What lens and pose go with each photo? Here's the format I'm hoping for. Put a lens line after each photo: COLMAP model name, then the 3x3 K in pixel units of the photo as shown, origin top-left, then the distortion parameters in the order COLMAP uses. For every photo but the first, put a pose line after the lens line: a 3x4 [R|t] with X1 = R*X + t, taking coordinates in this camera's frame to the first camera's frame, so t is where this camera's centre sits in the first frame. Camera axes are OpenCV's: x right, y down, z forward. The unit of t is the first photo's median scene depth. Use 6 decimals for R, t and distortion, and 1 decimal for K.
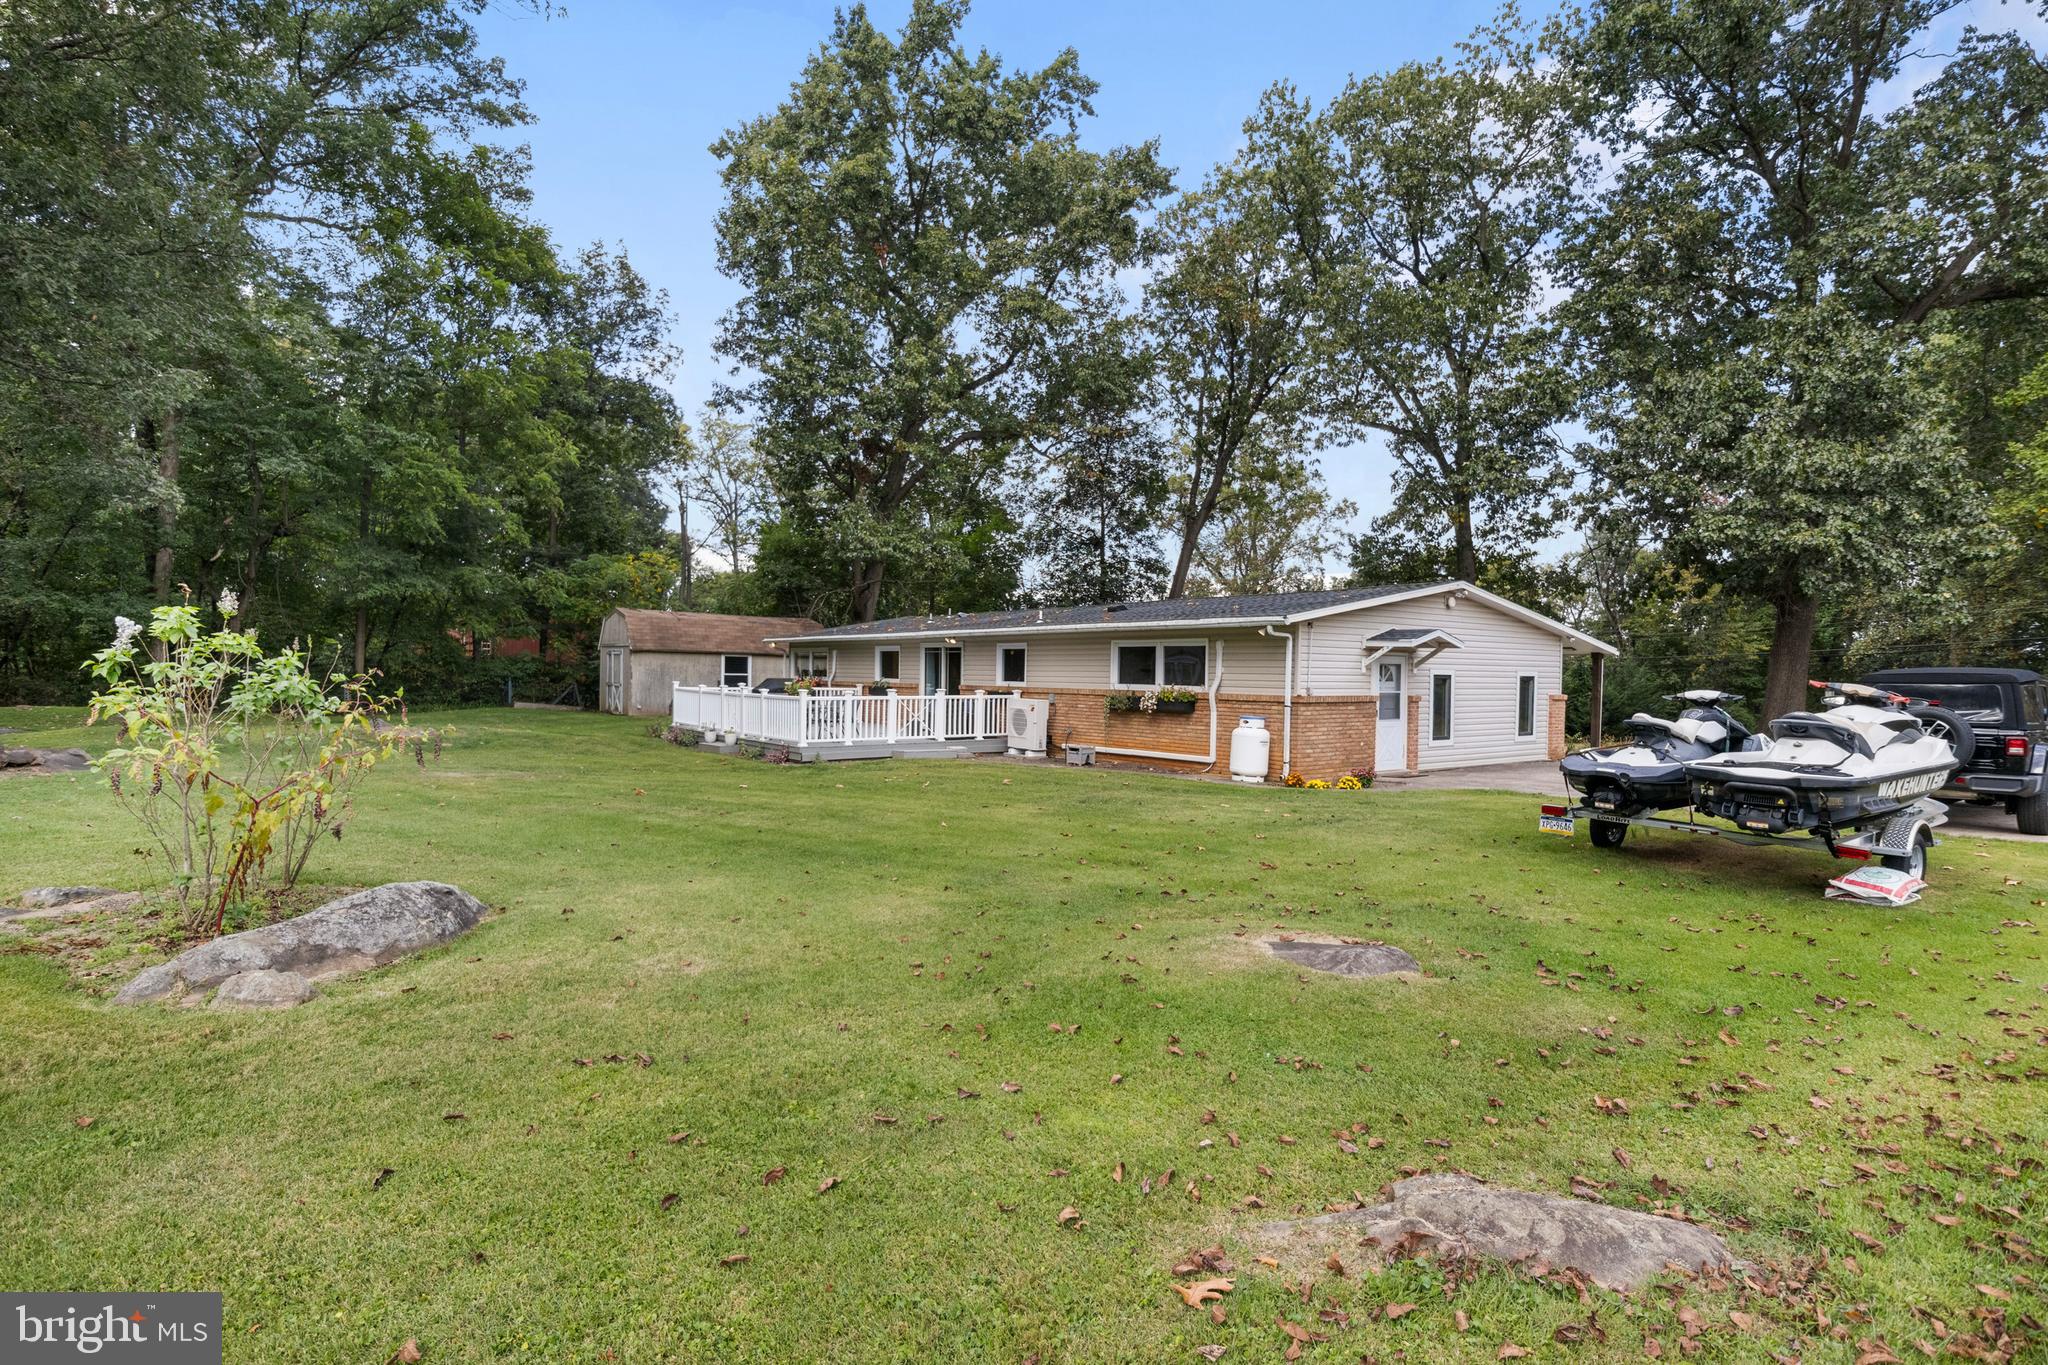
lens RADIAL K [[1016.5, 0, 1086.3], [0, 1016.5, 692.6], [0, 0, 1]] dist [0.016844, -0.000650]
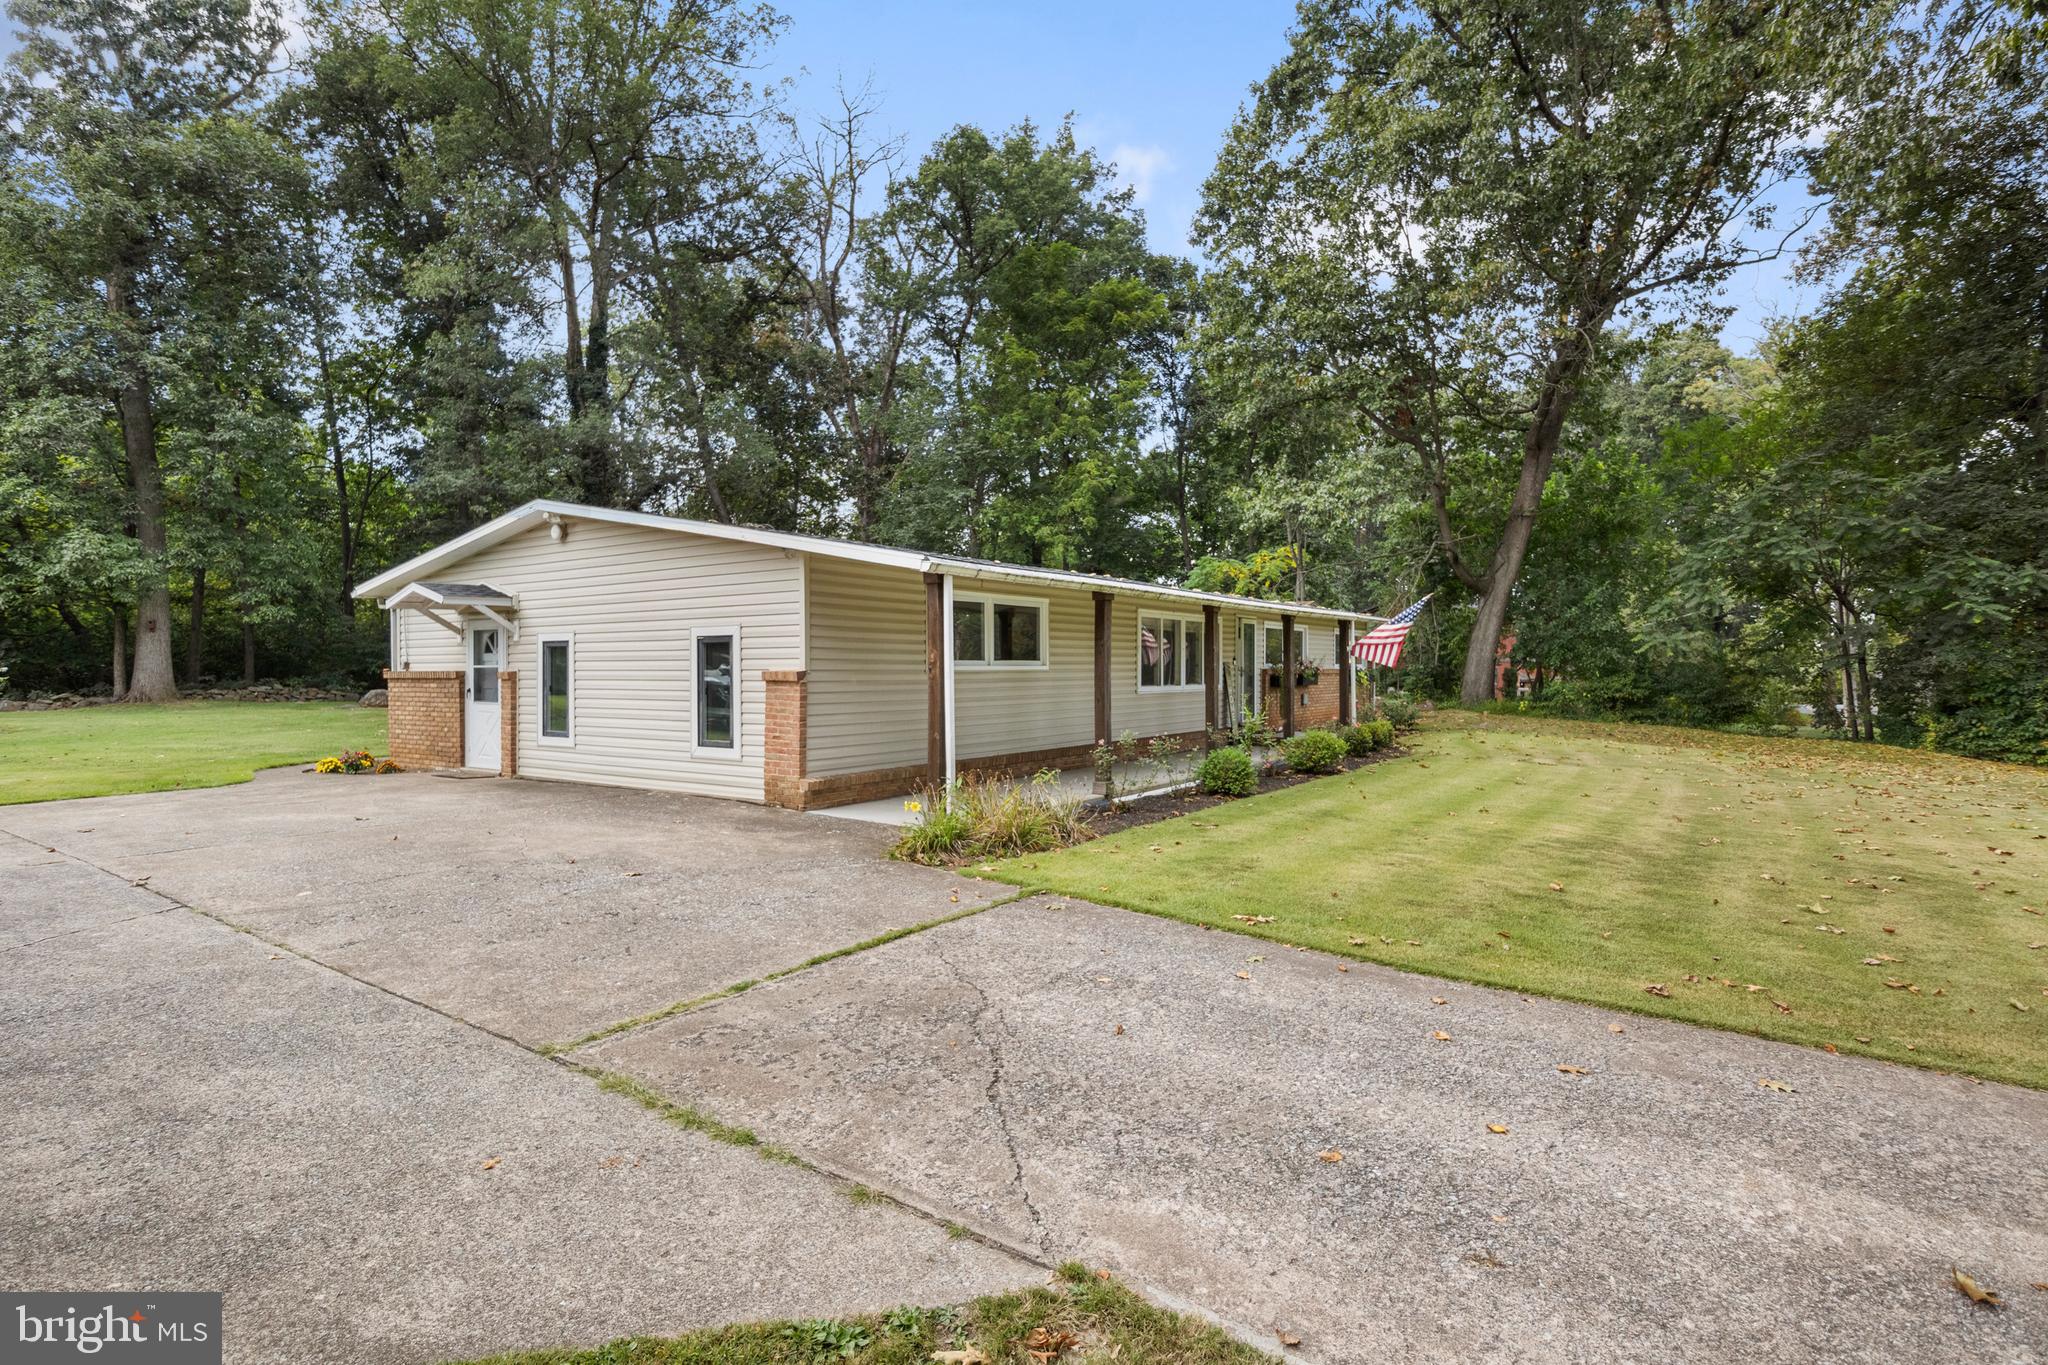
lens RADIAL K [[1030.5, 0, 1051.2], [0, 1030.5, 680.0], [0, 0, 1]] dist [-0.003379, -0.001501]
pose [[0.288391, 0.007667, -0.957482, 0.774863], [-0.003135, 0.999970, 0.007063, 0.001908], [0.957507, 0.000965, 0.288407, 0.788375]]
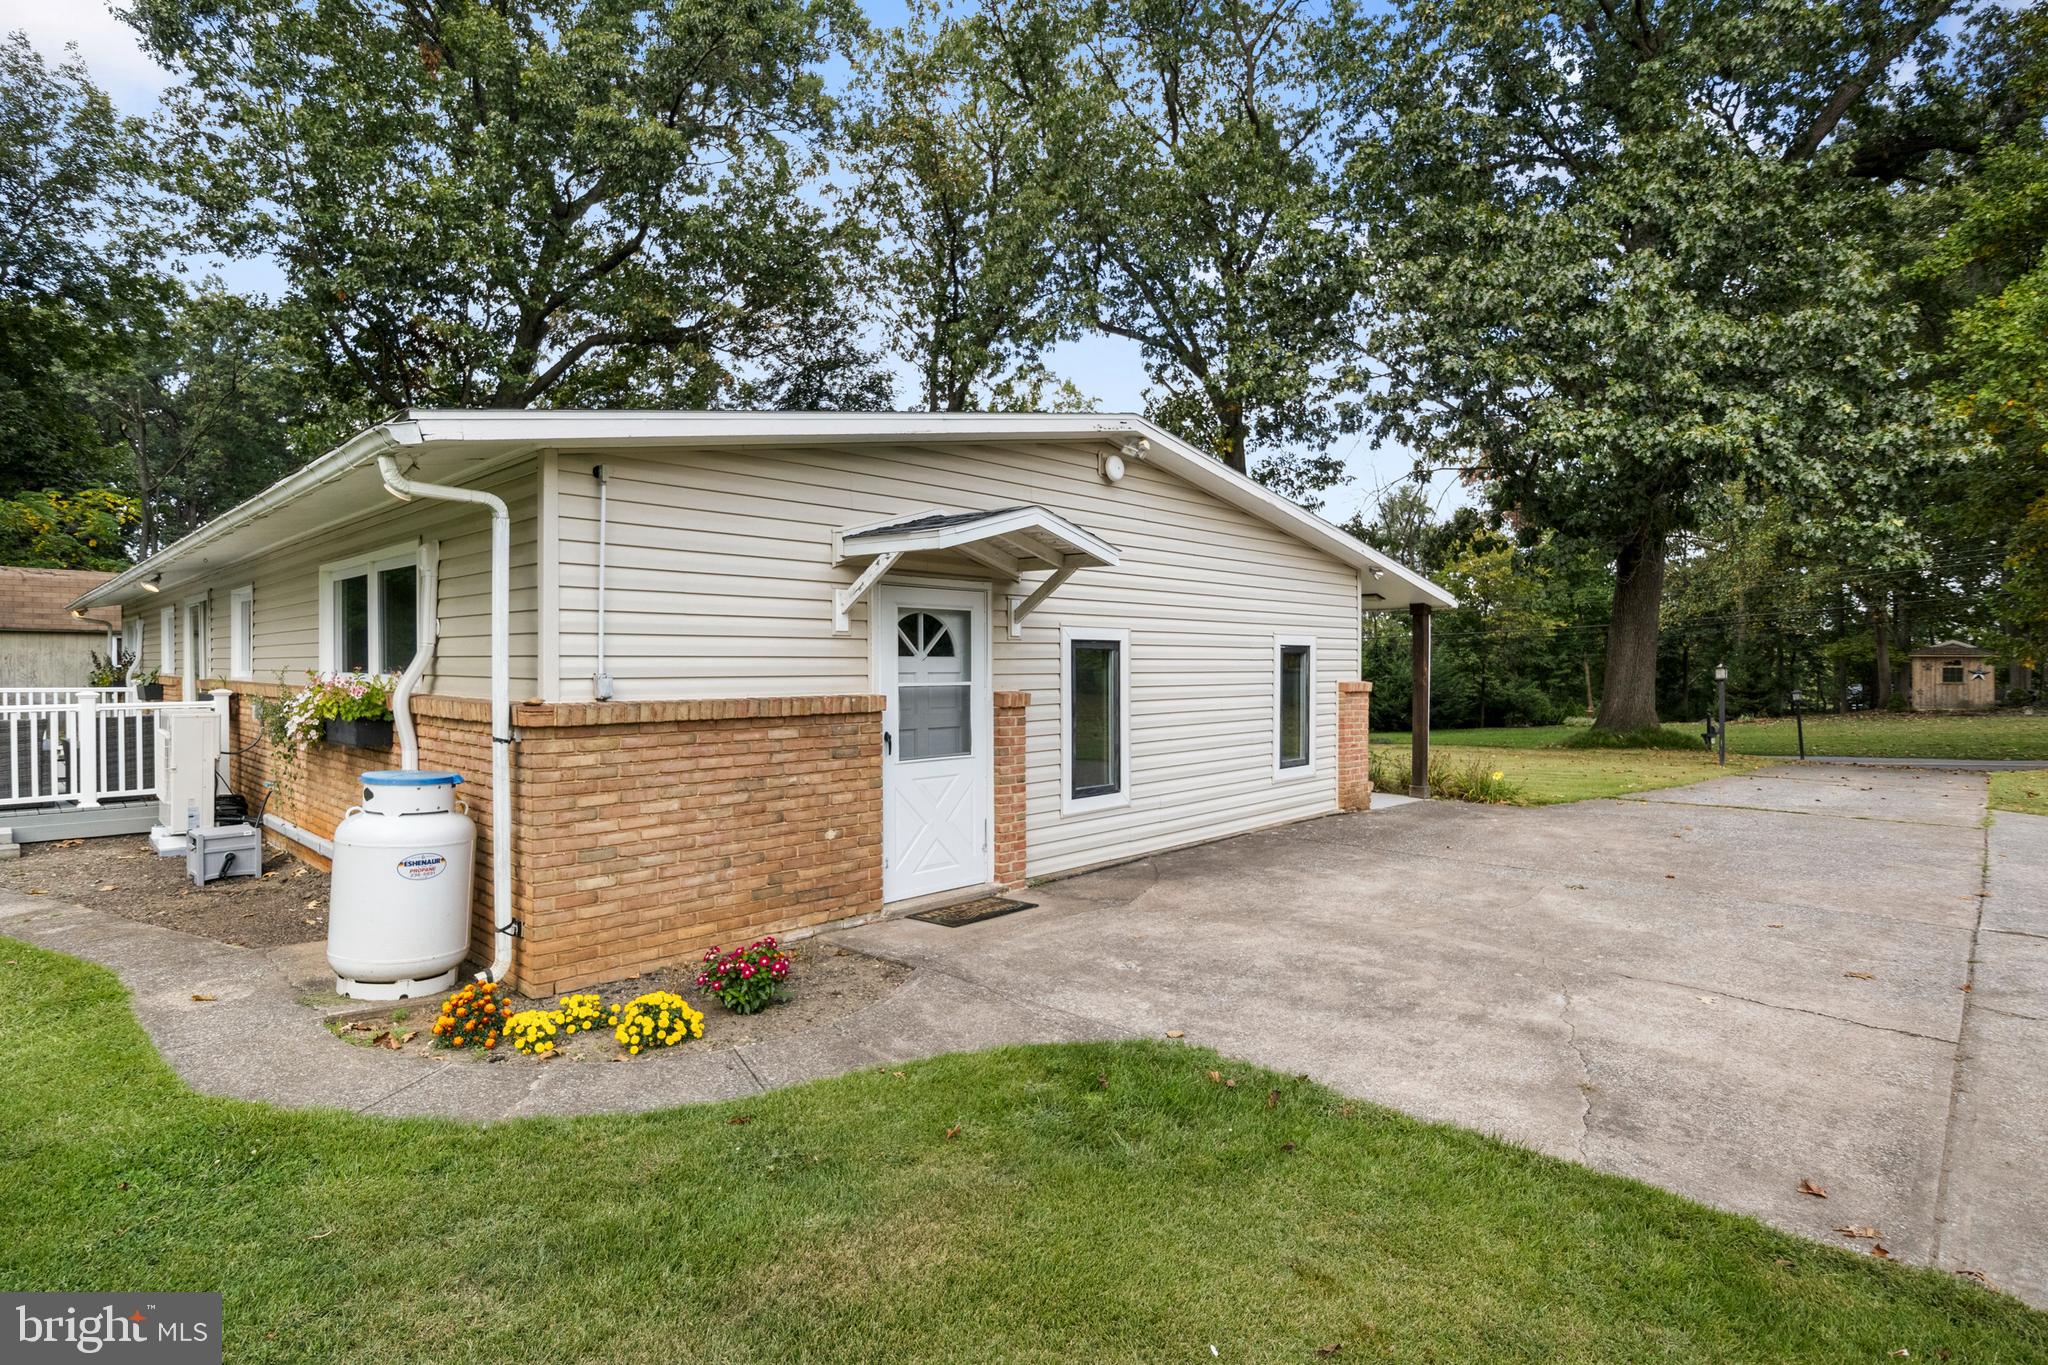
lens RADIAL K [[1030.5, 0, 1051.2], [0, 1030.5, 680.0], [0, 0, 1]] dist [-0.003379, -0.001501]
pose [[0.988618, -0.013395, 0.149852, 0.188908], [0.013461, 0.999909, 0.000574, -0.001111], [-0.149846, 0.001450, 0.988708, 0.412783]]
